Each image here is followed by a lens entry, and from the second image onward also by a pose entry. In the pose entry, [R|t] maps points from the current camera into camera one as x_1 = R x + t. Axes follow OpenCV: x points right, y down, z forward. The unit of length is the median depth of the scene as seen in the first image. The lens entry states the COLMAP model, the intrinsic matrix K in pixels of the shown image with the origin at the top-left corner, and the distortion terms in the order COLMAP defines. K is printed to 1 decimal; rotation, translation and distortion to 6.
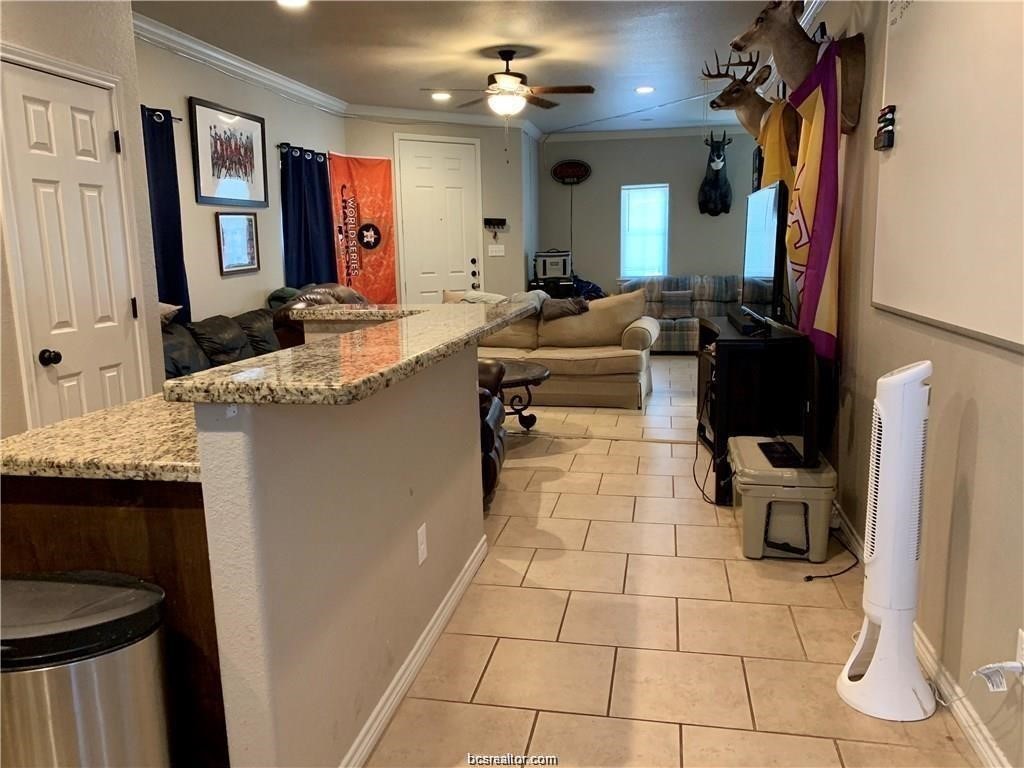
lens RADIAL K [[789.9, 0, 512.0], [0, 789.9, 384.0], [0, 0, 1]] dist [0.001130, -0.004876]
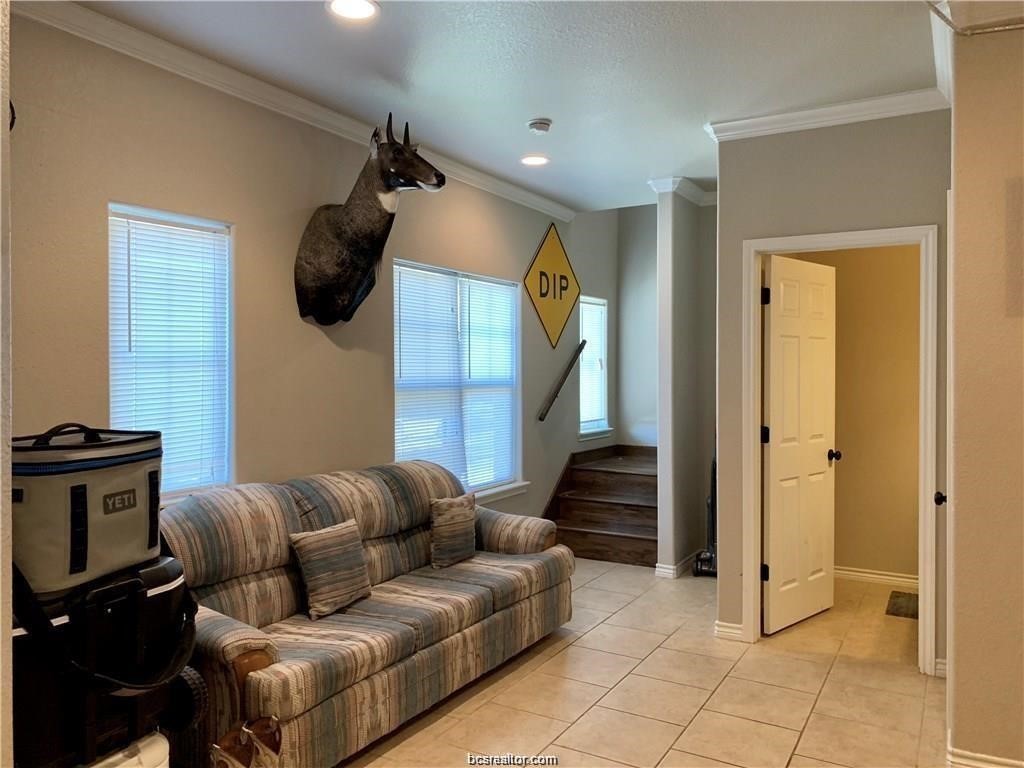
lens RADIAL K [[768.0, 0, 512.0], [0, 768.0, 384.0], [0, 0, 1]] dist [-0.024789, 0.003005]
pose [[0.334120, 0.009857, 0.942479, -0.088549], [0.152962, 0.986122, -0.064540, -0.152976], [-0.930036, 0.165728, 0.327975, 0.843383]]
